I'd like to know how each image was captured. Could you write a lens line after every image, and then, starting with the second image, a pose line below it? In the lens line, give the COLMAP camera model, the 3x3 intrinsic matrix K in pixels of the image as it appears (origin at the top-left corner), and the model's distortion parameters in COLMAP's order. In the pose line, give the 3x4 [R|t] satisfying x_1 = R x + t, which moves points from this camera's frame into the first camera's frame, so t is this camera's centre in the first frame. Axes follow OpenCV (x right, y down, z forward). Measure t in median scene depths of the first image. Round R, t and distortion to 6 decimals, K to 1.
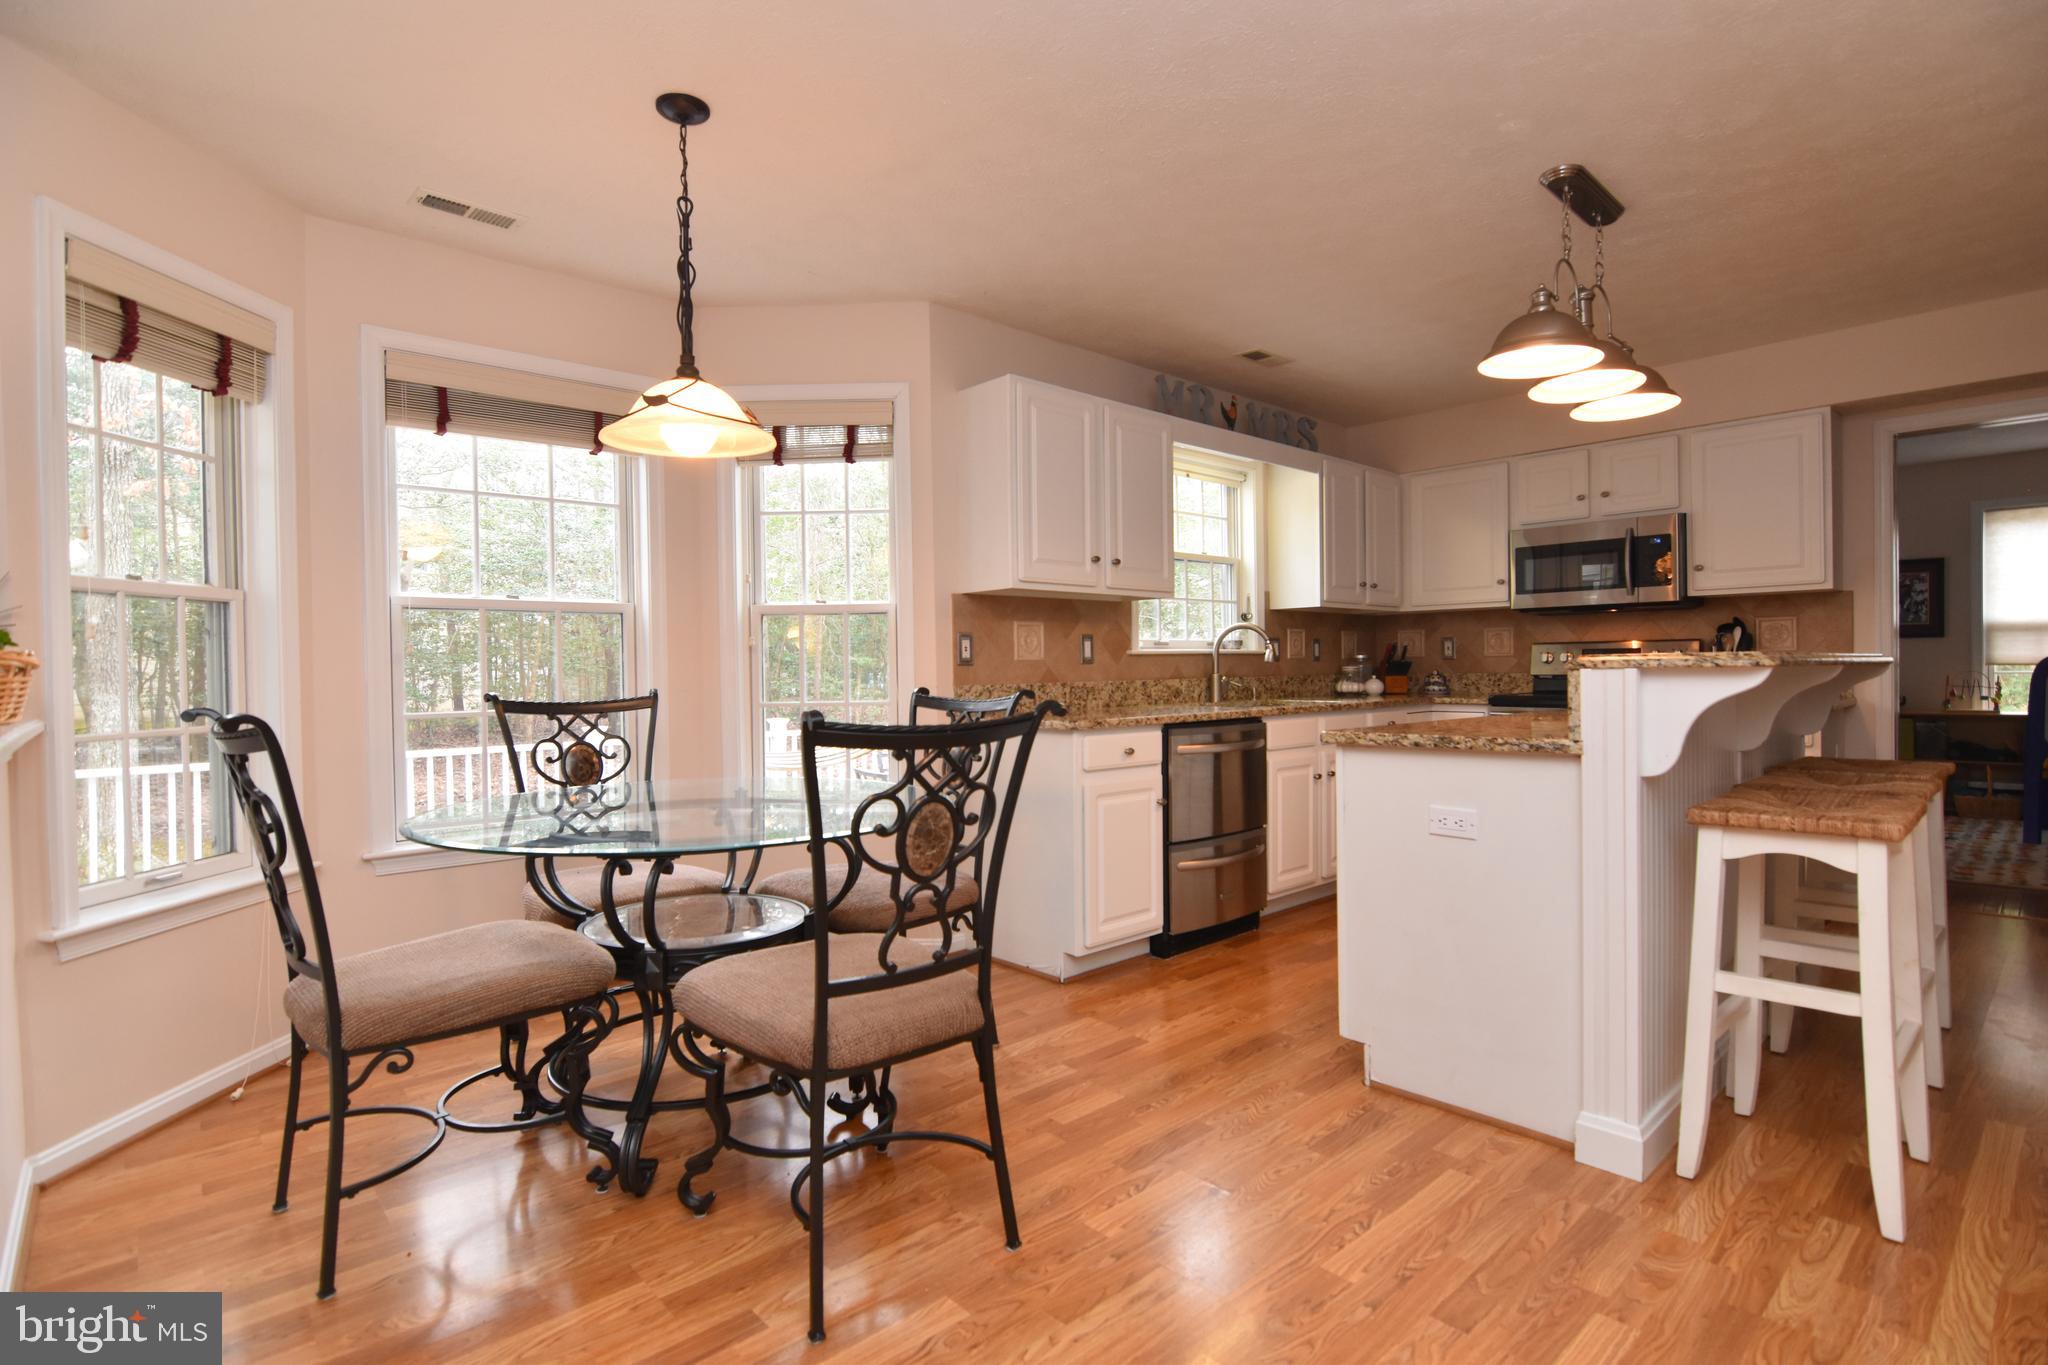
lens RADIAL K [[991.5, 0, 1026.1], [0, 991.5, 676.7], [0, 0, 1]] dist [-0.006368, -0.010167]
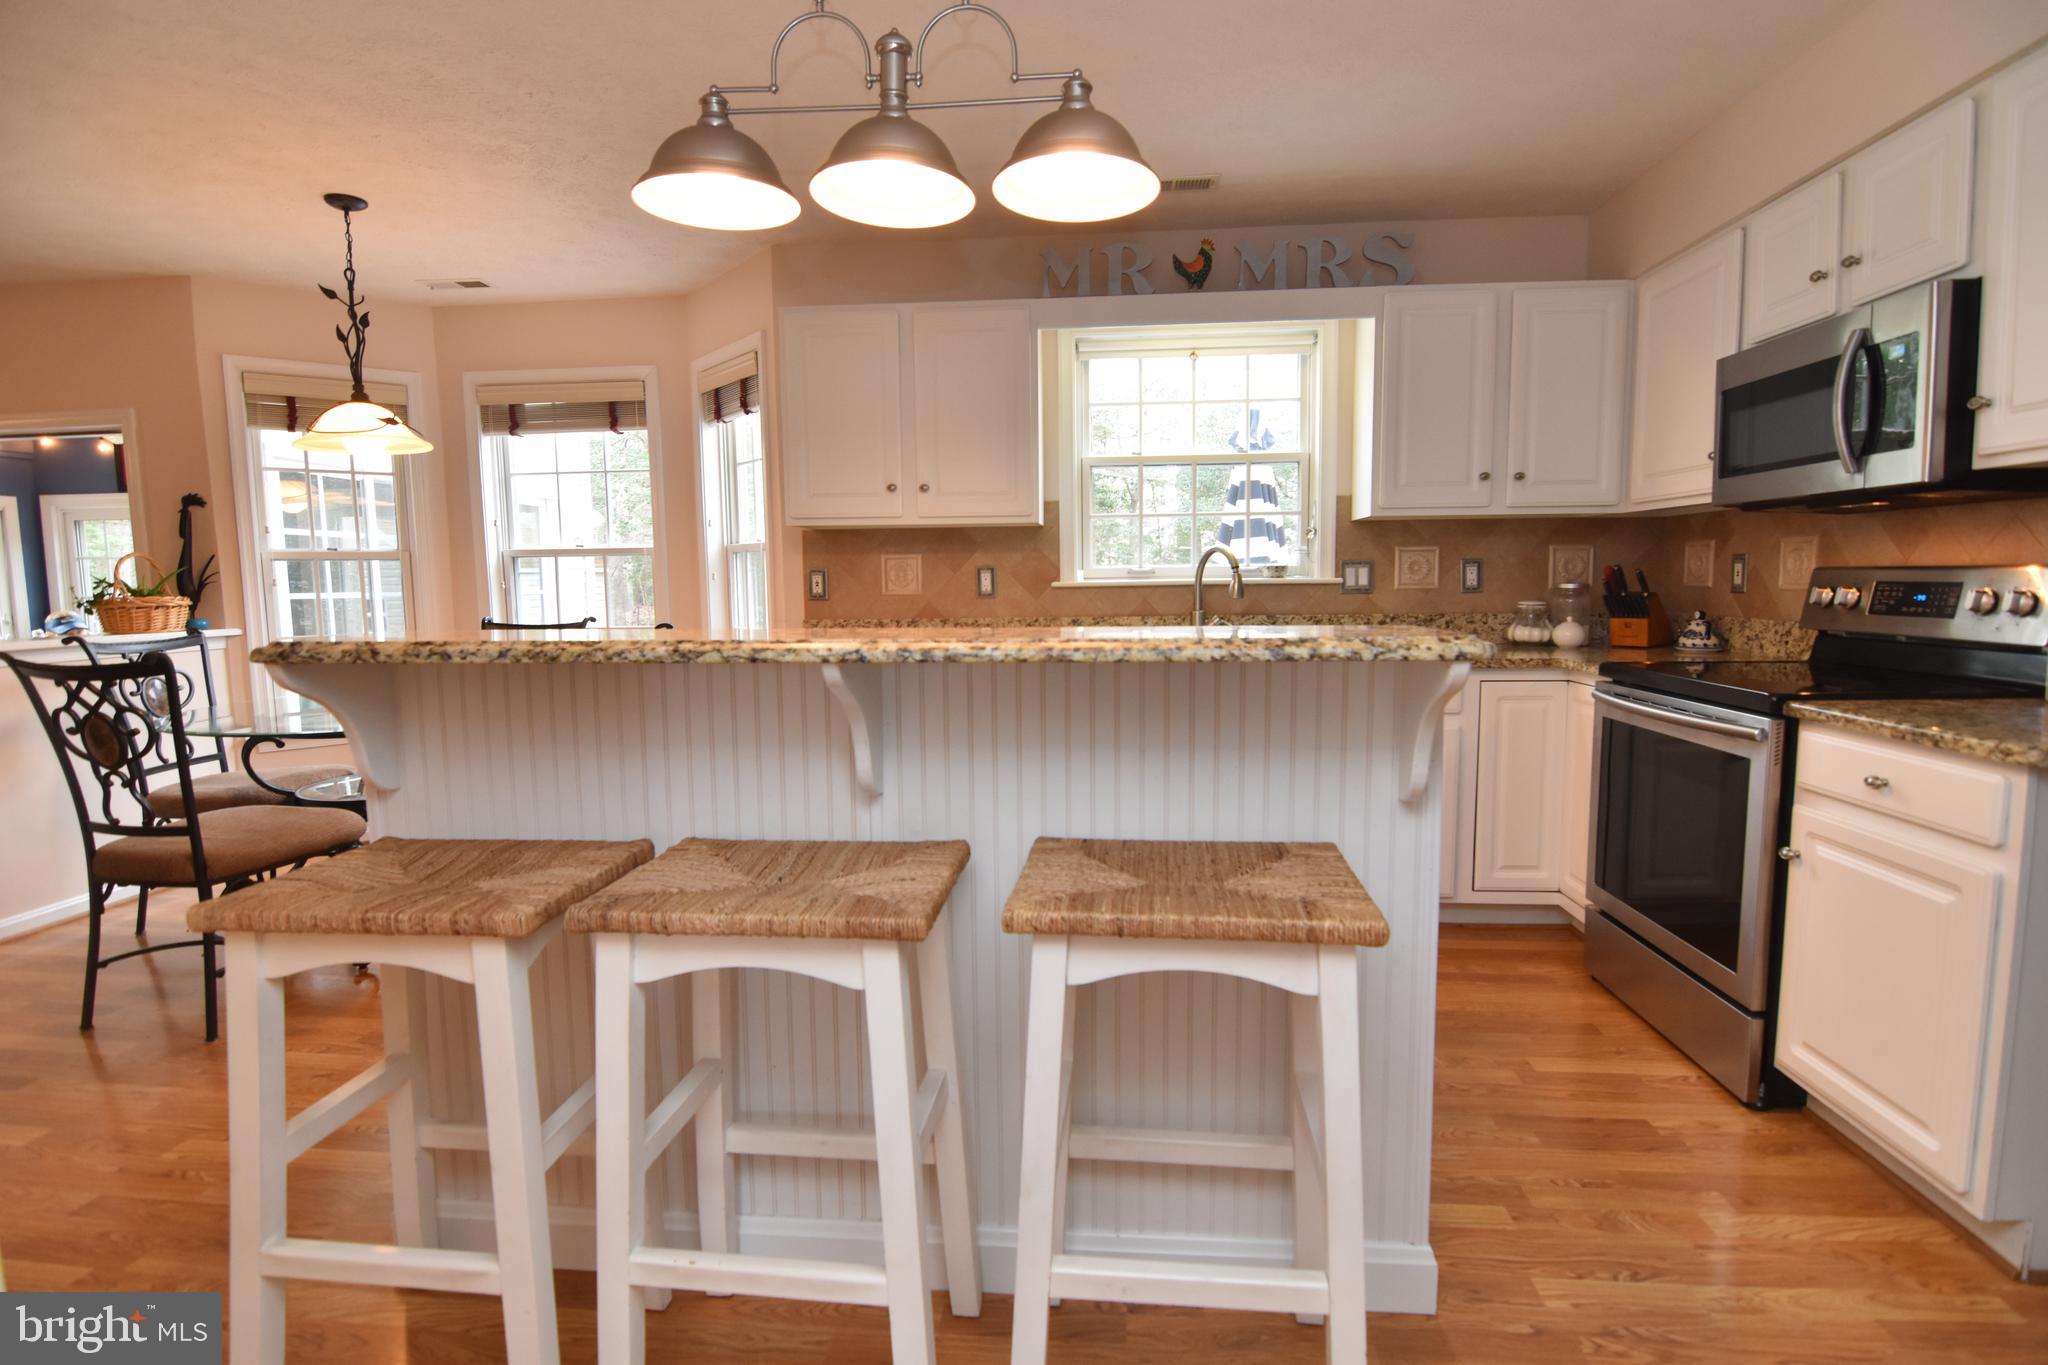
lens RADIAL K [[991.5, 0, 1032.0], [0, 991.5, 681.8], [0, 0, 1]] dist [-0.006368, -0.010167]
pose [[0.675281, 0.082407, -0.732942, 0.685992], [-0.003386, 0.994075, 0.108648, -0.032068], [0.737552, -0.070886, 0.671559, 0.375241]]
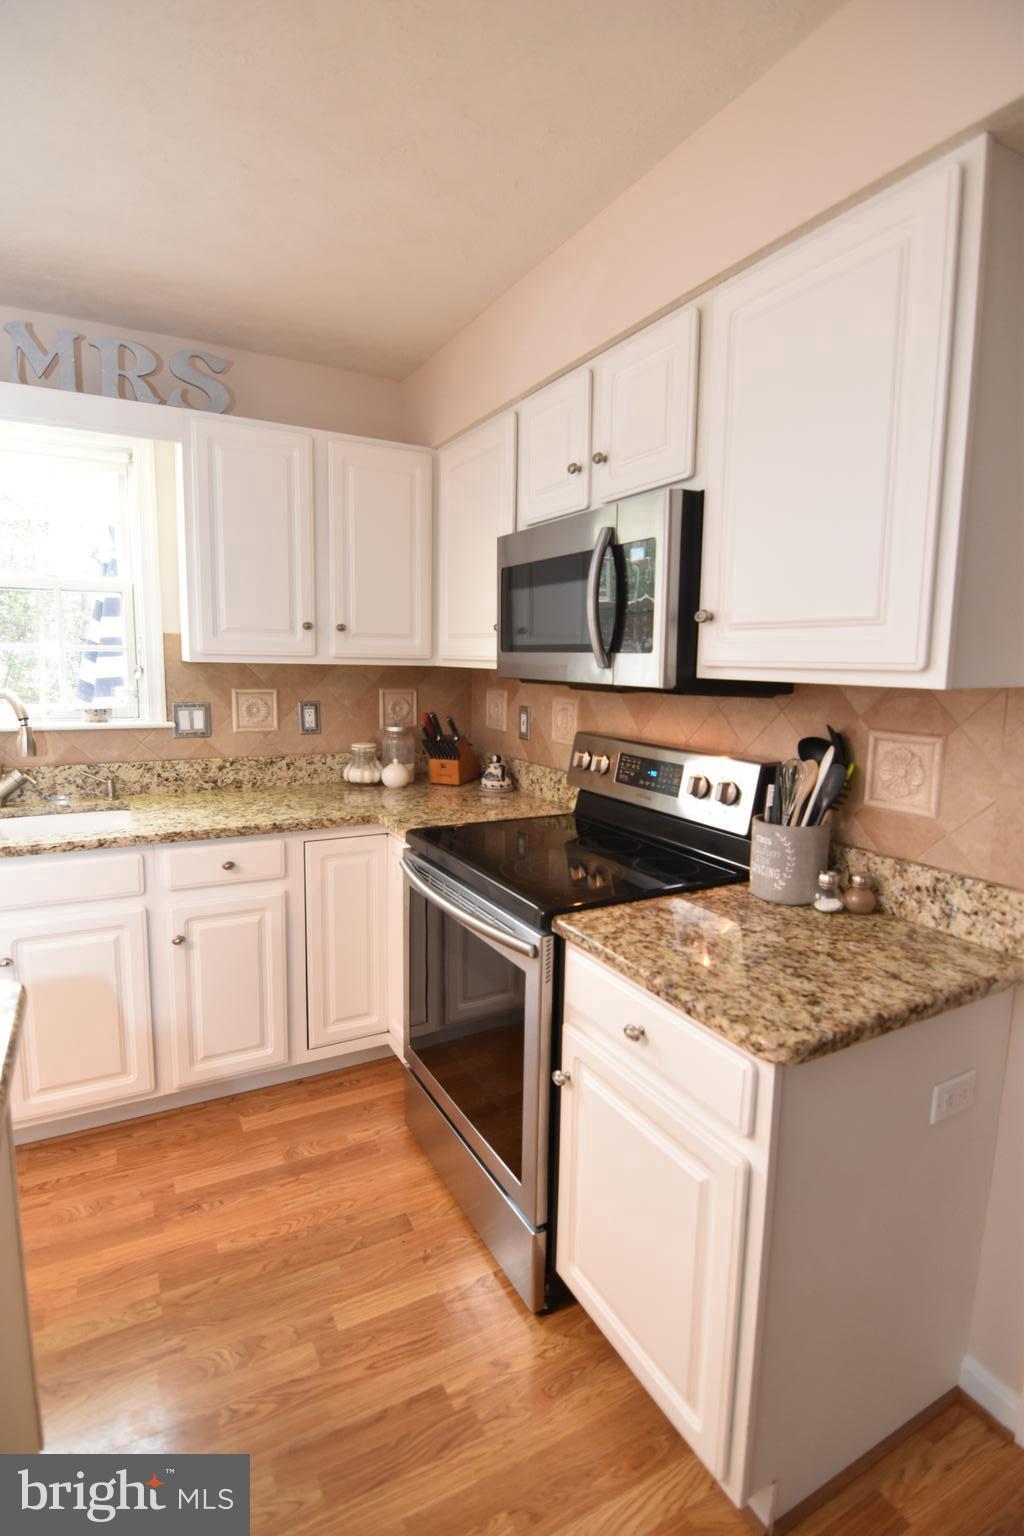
lens RADIAL K [[756.6, 0, 510.8], [0, 756.6, 761.7], [0, 0, 1]] dist [-0.006206, -0.010126]
pose [[0.968733, 0.065390, -0.239335, 0.647101], [-0.034026, 0.990544, 0.132908, -0.083362], [0.245763, -0.120609, 0.961797, 0.609818]]
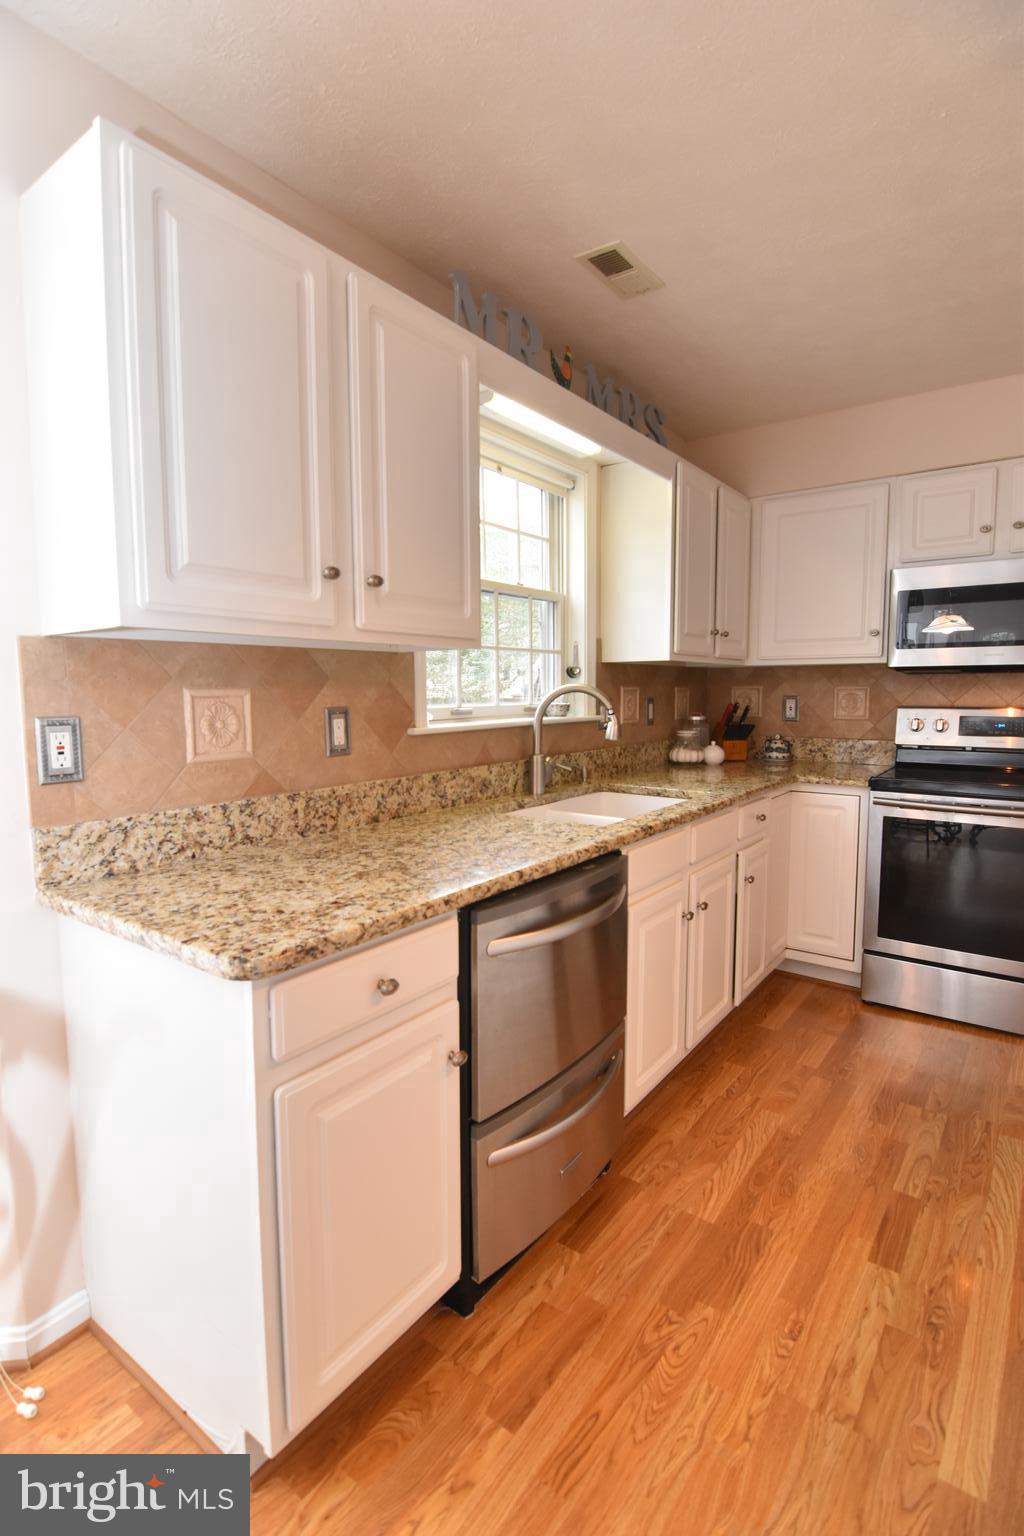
lens RADIAL K [[743.6, 0, 506.3], [0, 743.6, 760.7], [0, 0, 1]] dist [-0.006368, -0.010167]
pose [[0.982383, -0.009831, 0.186621, 0.069785], [-0.006333, 0.996291, 0.085818, -0.044773], [-0.186772, -0.085488, 0.978677, 0.483193]]
